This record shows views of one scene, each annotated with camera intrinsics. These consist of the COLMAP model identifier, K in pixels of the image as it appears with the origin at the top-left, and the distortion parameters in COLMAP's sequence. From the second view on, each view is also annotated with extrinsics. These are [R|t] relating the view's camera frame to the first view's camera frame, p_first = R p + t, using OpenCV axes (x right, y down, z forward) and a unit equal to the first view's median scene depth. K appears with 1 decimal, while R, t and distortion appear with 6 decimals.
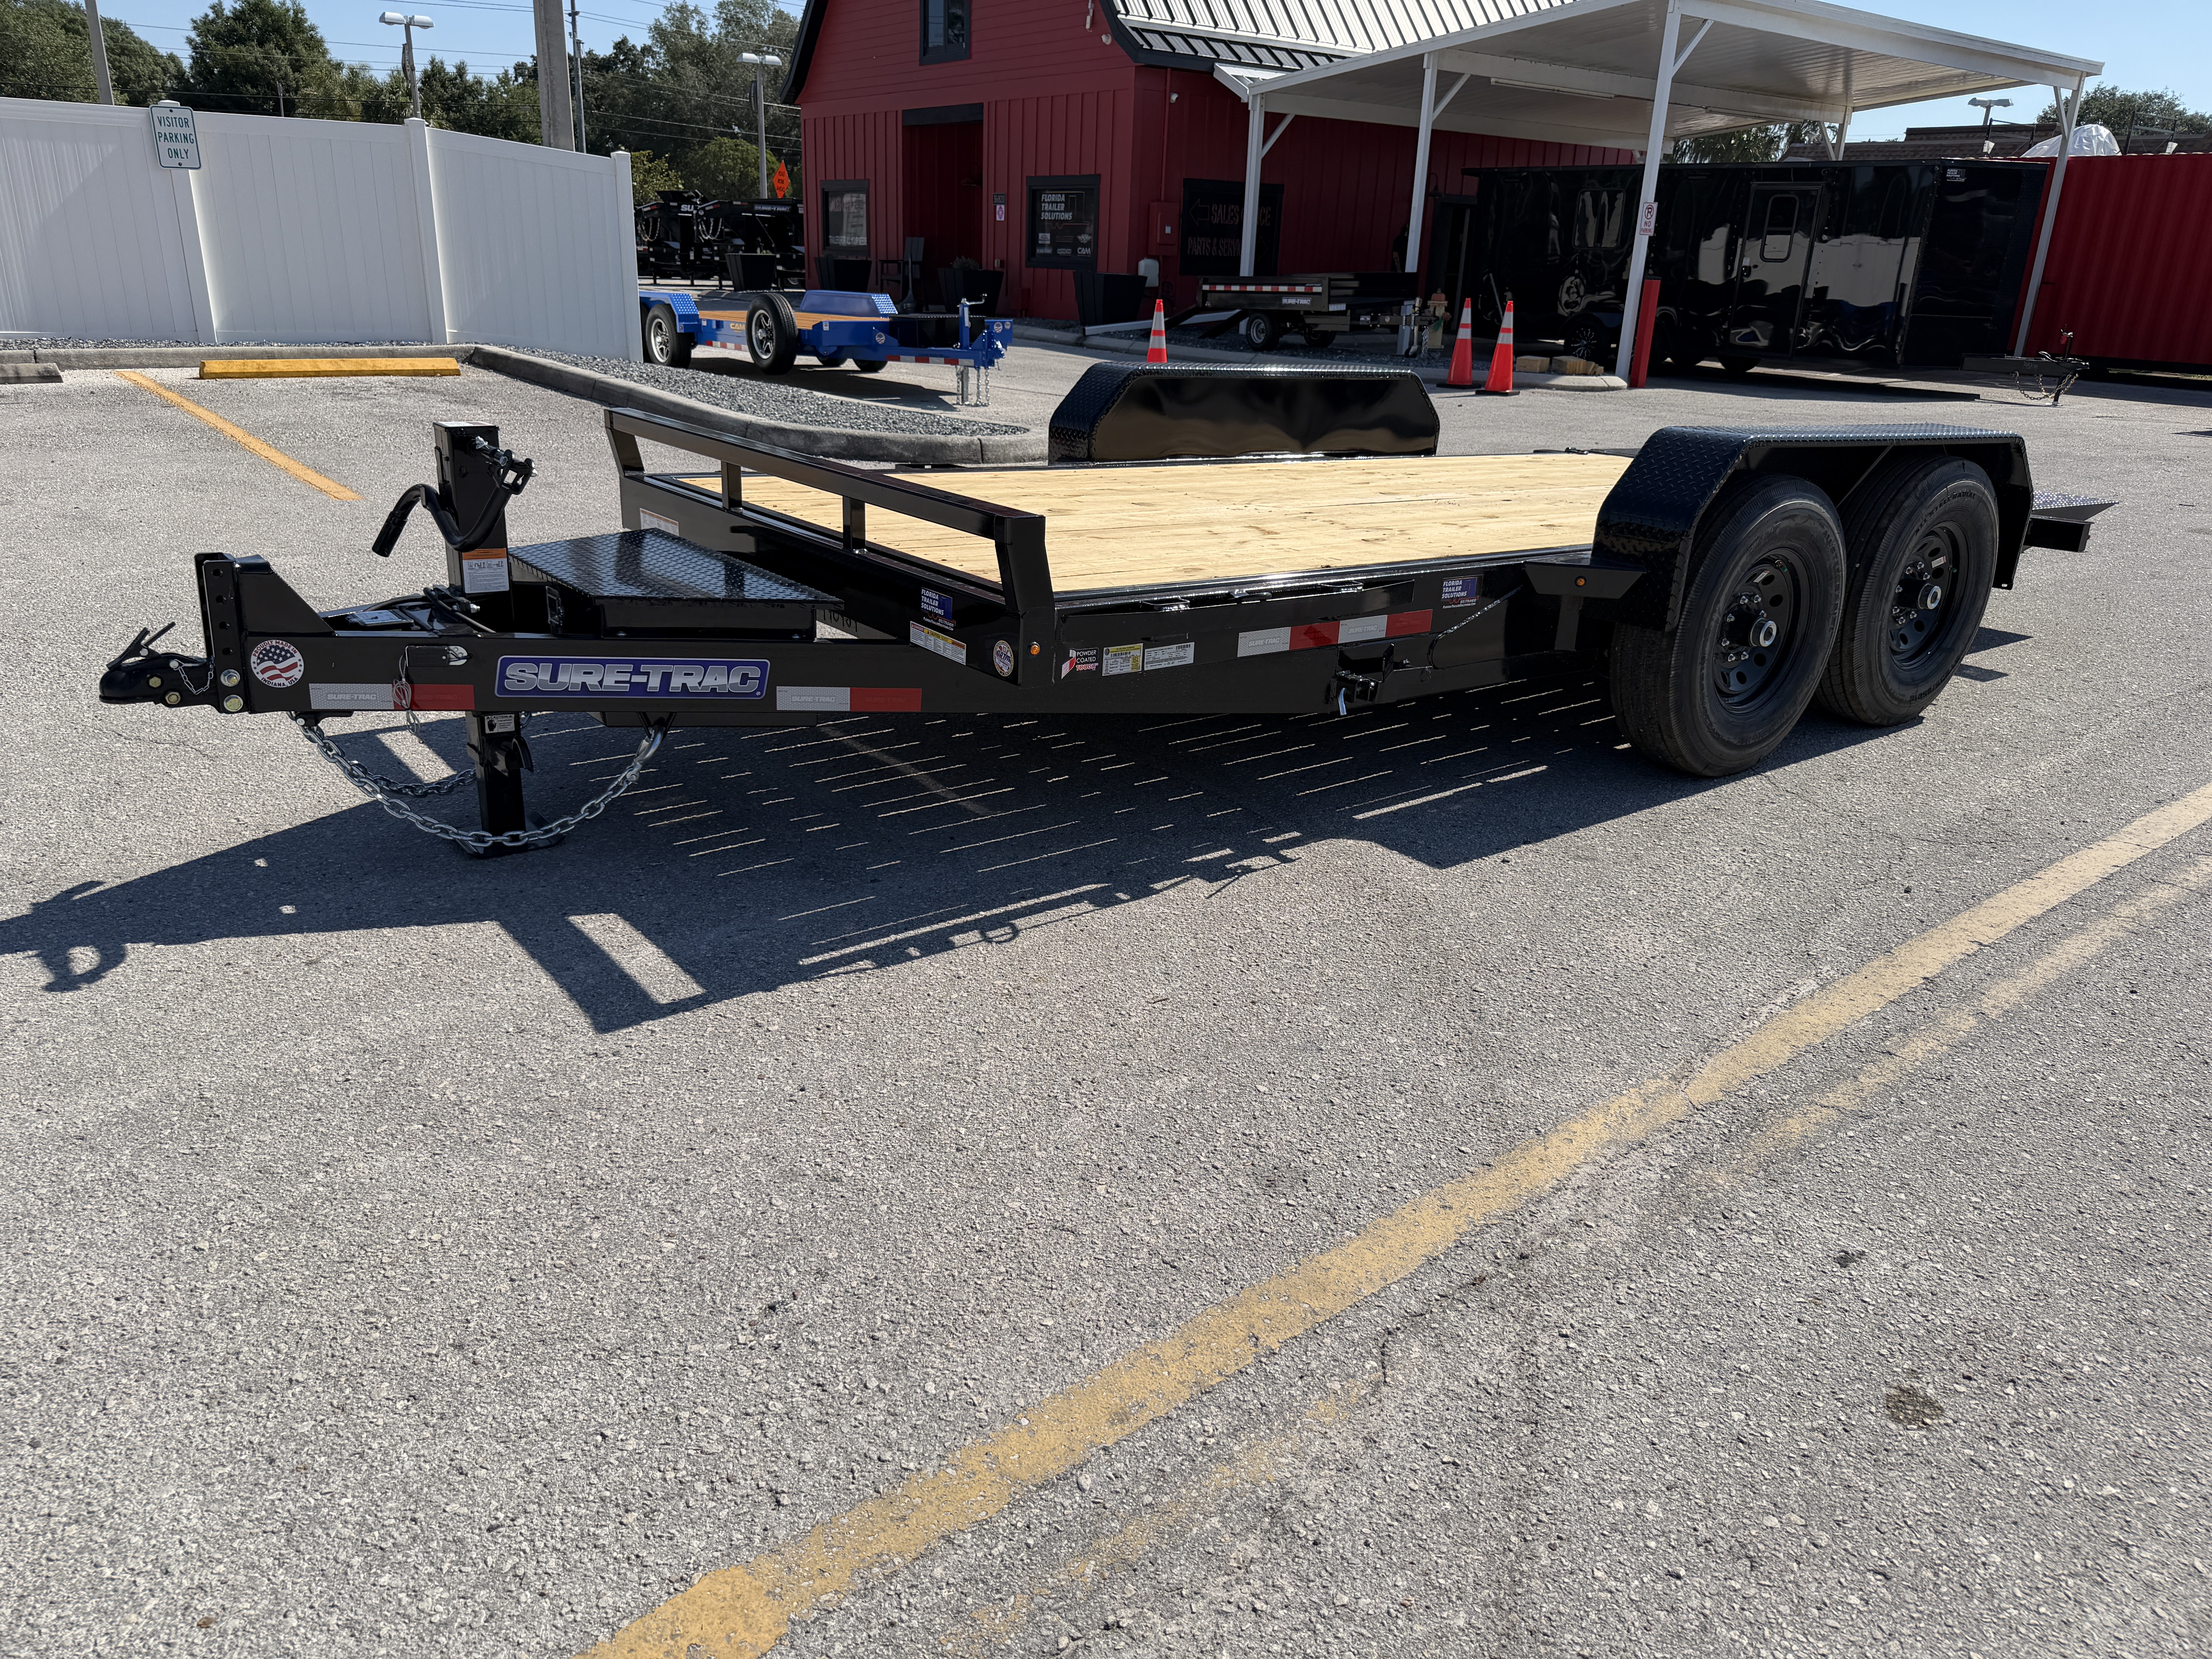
lens RADIAL K [[1567.8, 0, 1097.6], [0, 1567.8, 842.7], [0, 0, 1]] dist [0.013430, -0.030549]
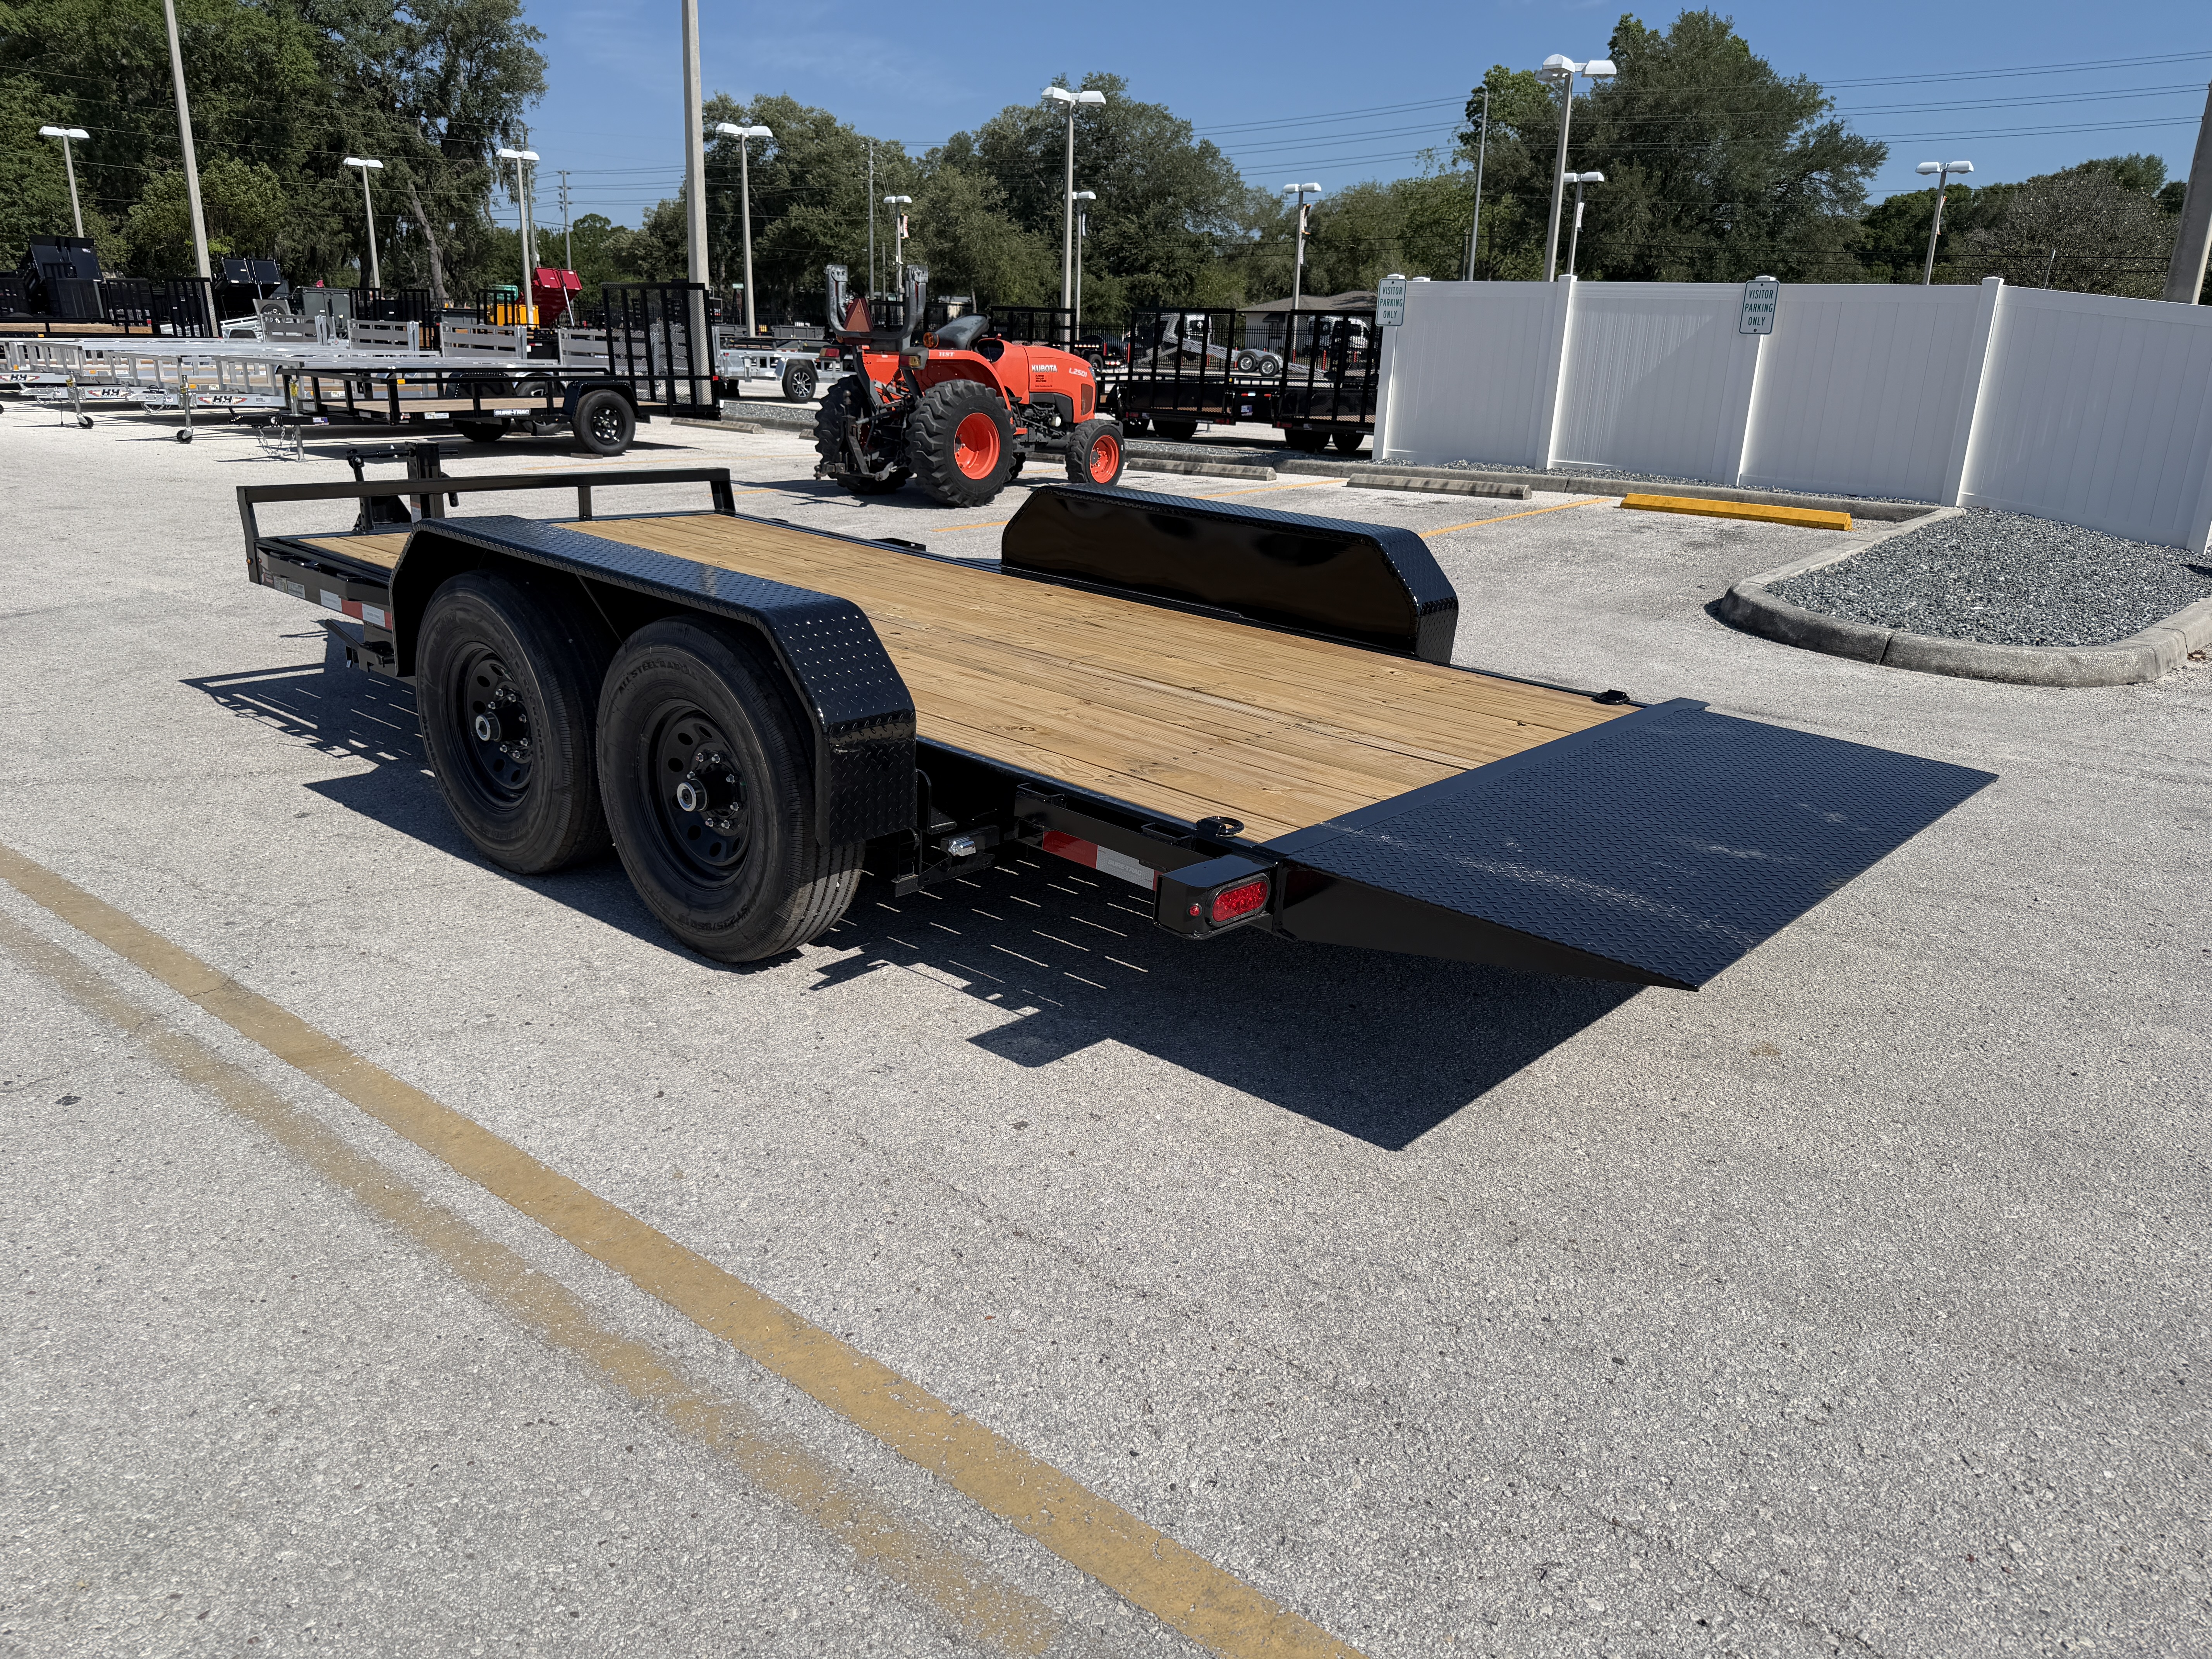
lens RADIAL K [[1567.1, 0, 1110.4], [0, 1567.1, 838.7], [0, 0, 1]] dist [0.016531, -0.030650]
pose [[0.197777, 0.268895, -0.942645, 1.418093], [-0.368421, 0.911526, 0.182720, -0.384744], [0.908378, 0.311152, 0.279346, 1.073562]]
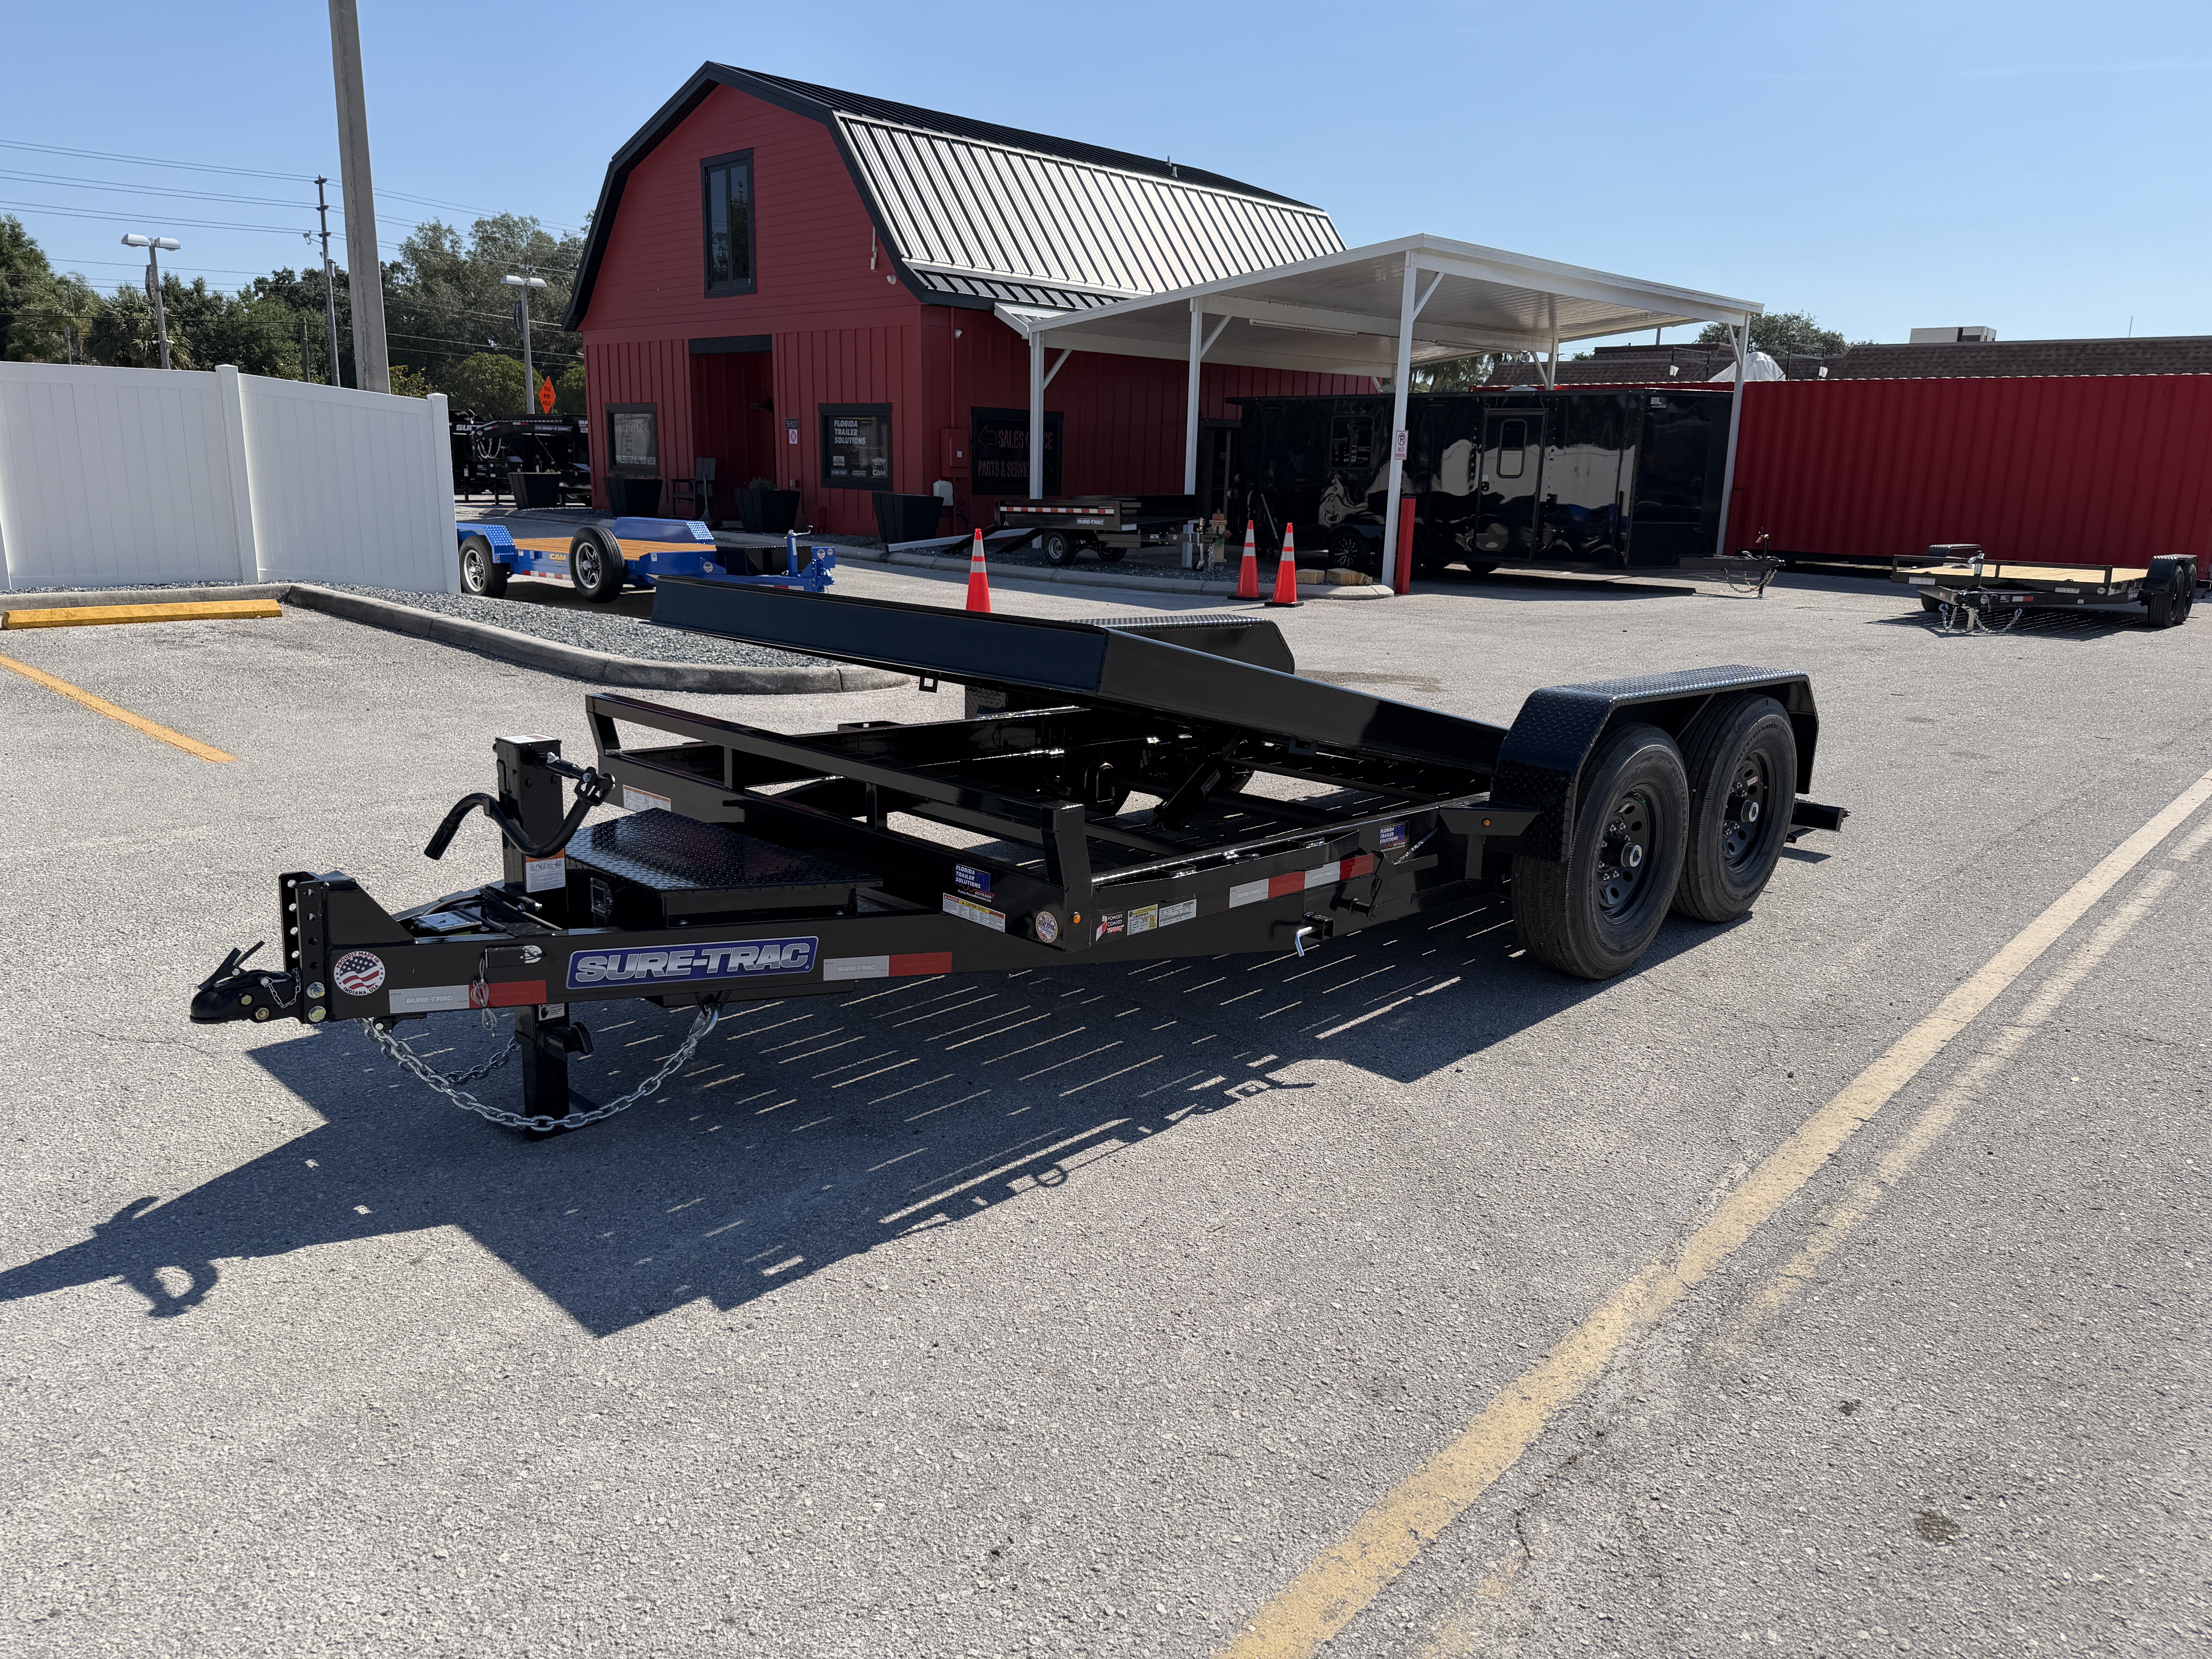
lens RADIAL K [[1564.3, 0, 1115.2], [0, 1564.3, 830.6], [0, 0, 1]] dist [0.014347, -0.025116]
pose [[0.987131, -0.046217, 0.153089, -0.130892], [0.064699, 0.990899, -0.118037, -0.037956], [-0.146241, 0.126423, 0.981138, -0.088432]]
